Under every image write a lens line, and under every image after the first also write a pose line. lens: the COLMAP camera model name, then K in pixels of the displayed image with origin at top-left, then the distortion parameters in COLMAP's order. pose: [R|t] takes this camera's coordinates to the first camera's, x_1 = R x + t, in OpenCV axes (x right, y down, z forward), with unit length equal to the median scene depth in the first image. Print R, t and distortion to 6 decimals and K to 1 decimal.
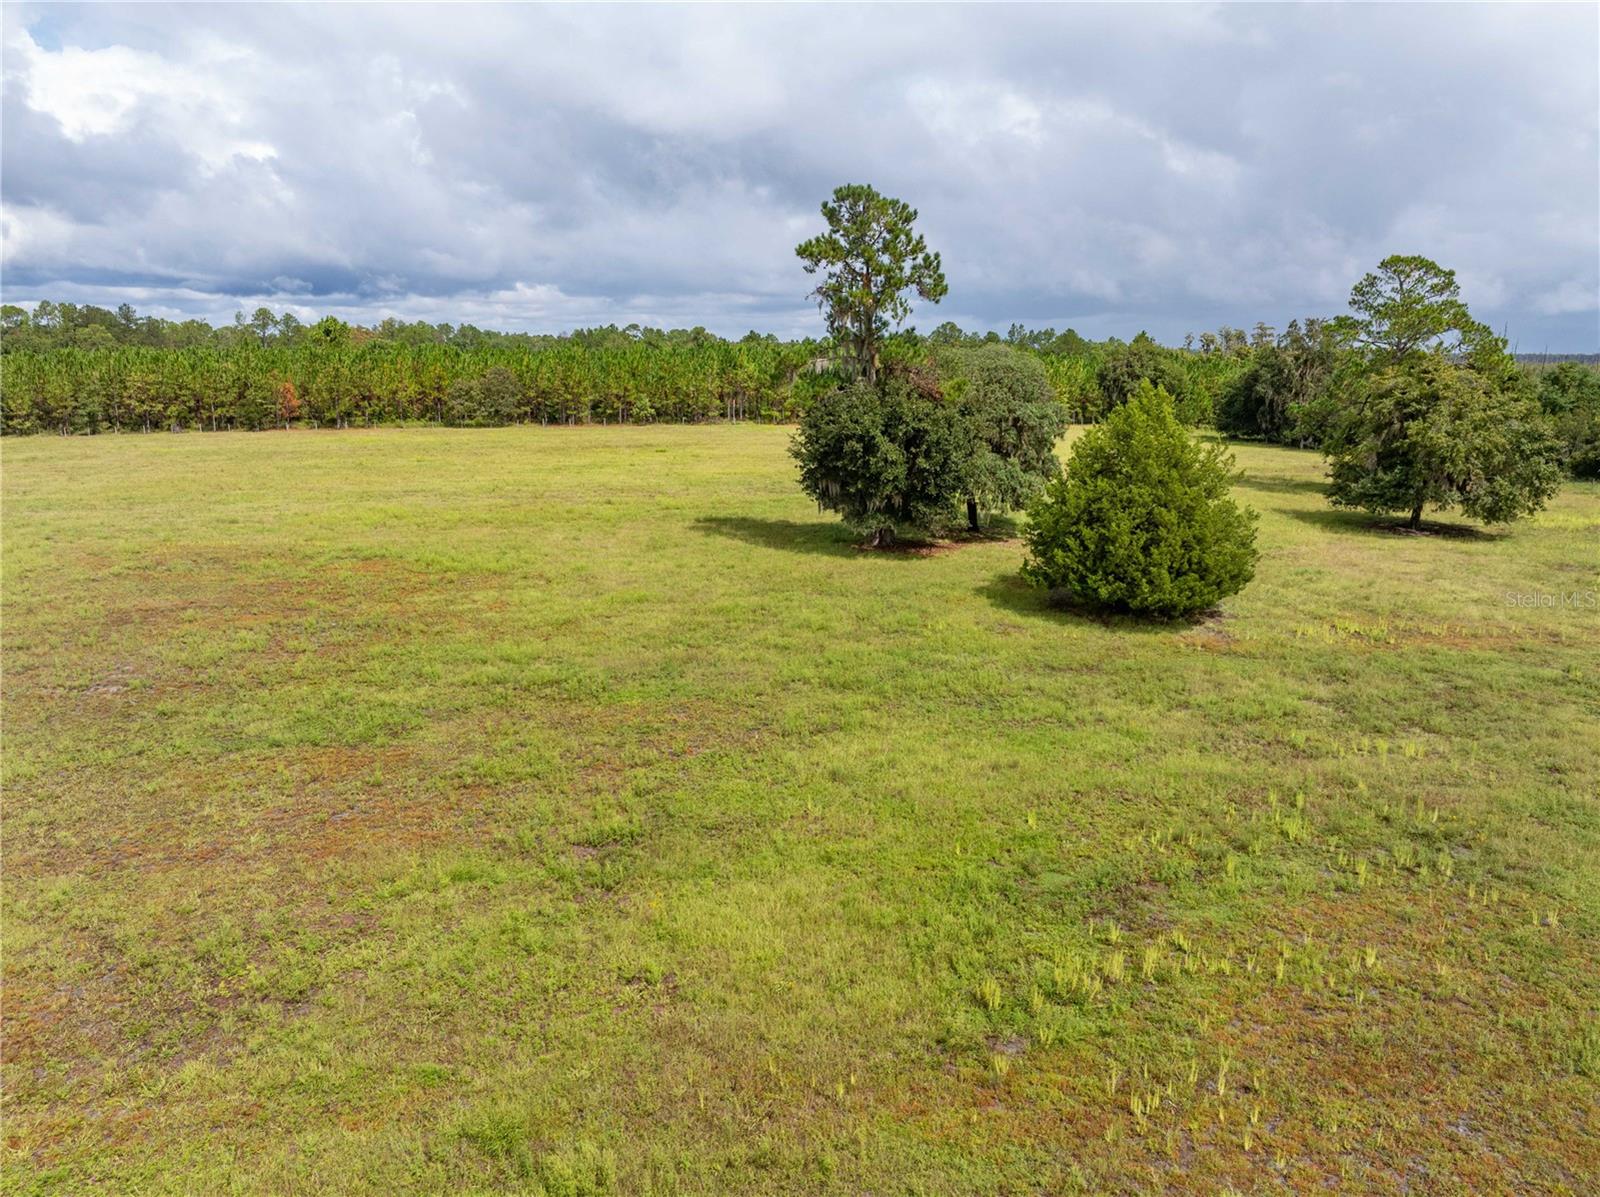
lens RADIAL K [[1123.3, 0, 806.6], [0, 1123.3, 602.7], [0, 0, 1]] dist [-0.040698, 0.003585]
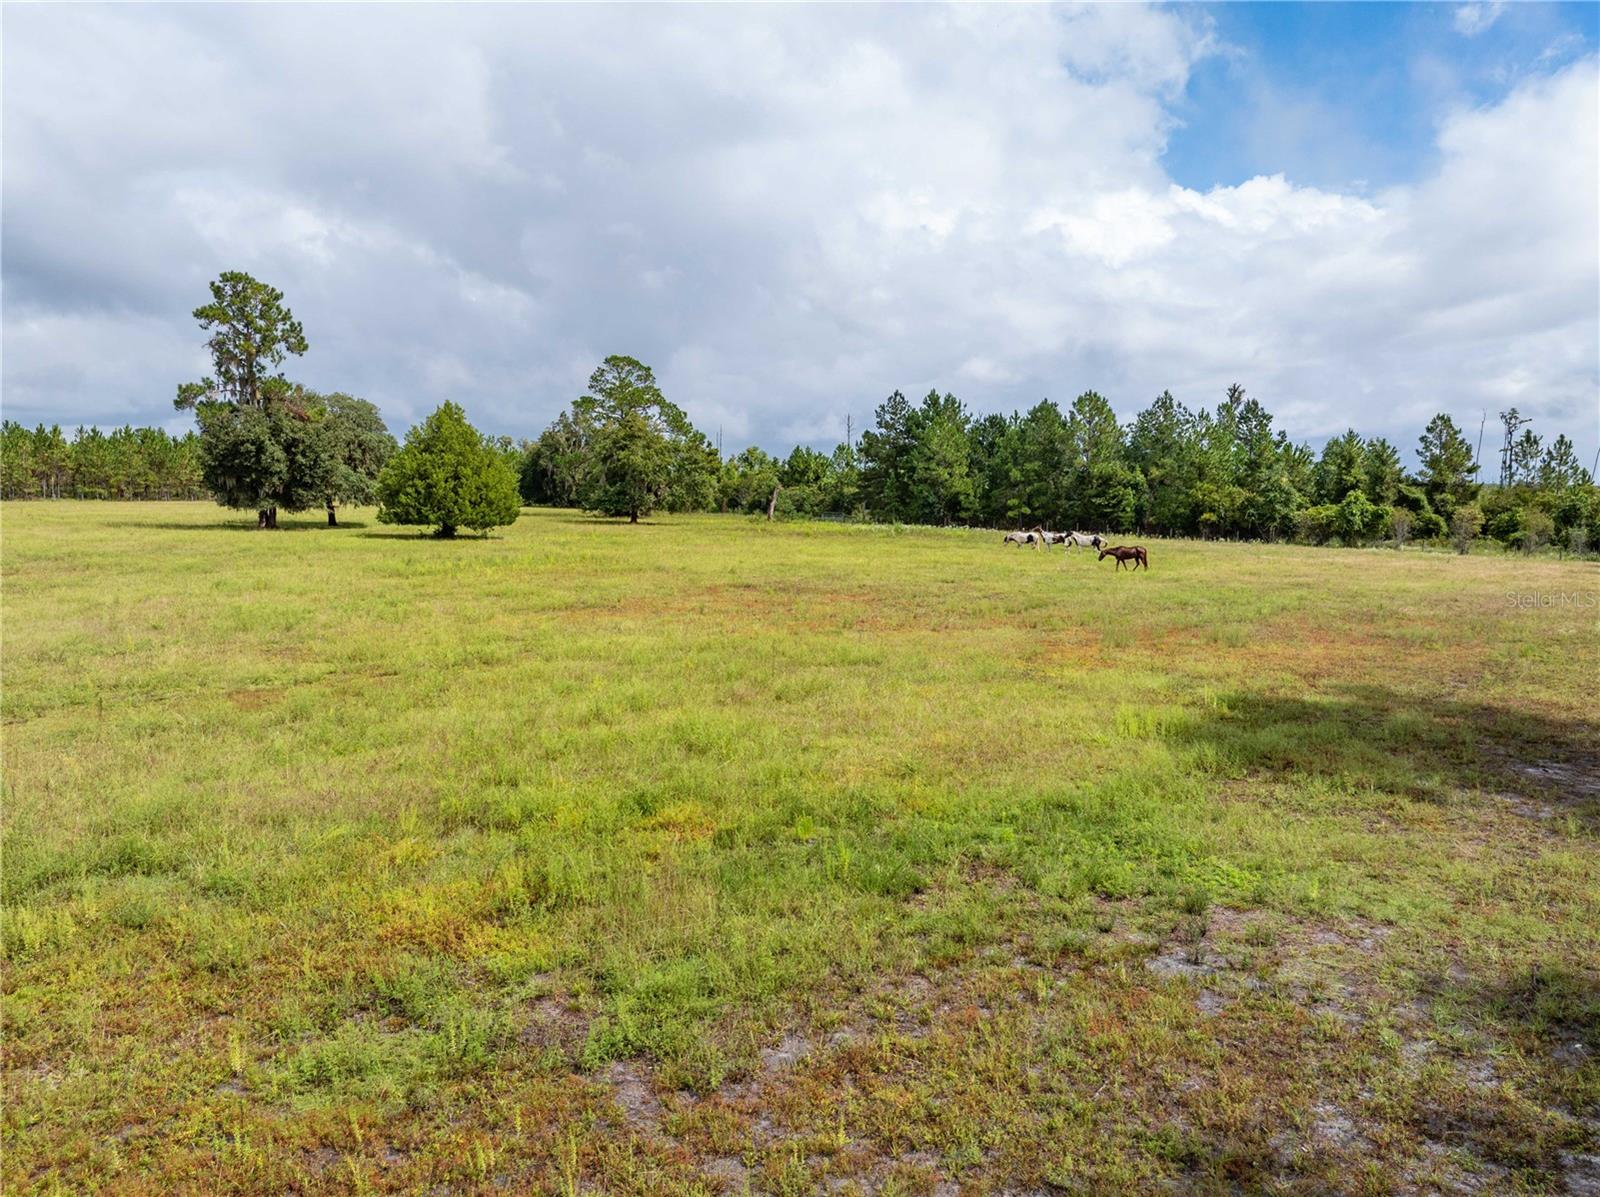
lens RADIAL K [[1123.3, 0, 799.4], [0, 1123.3, 597.9], [0, 0, 1]] dist [-0.040698, 0.003585]
pose [[0.833772, -0.052452, 0.549611, -0.156236], [0.113799, 0.990428, -0.078115, 0.233566], [-0.540253, 0.127676, 0.831761, -0.520121]]
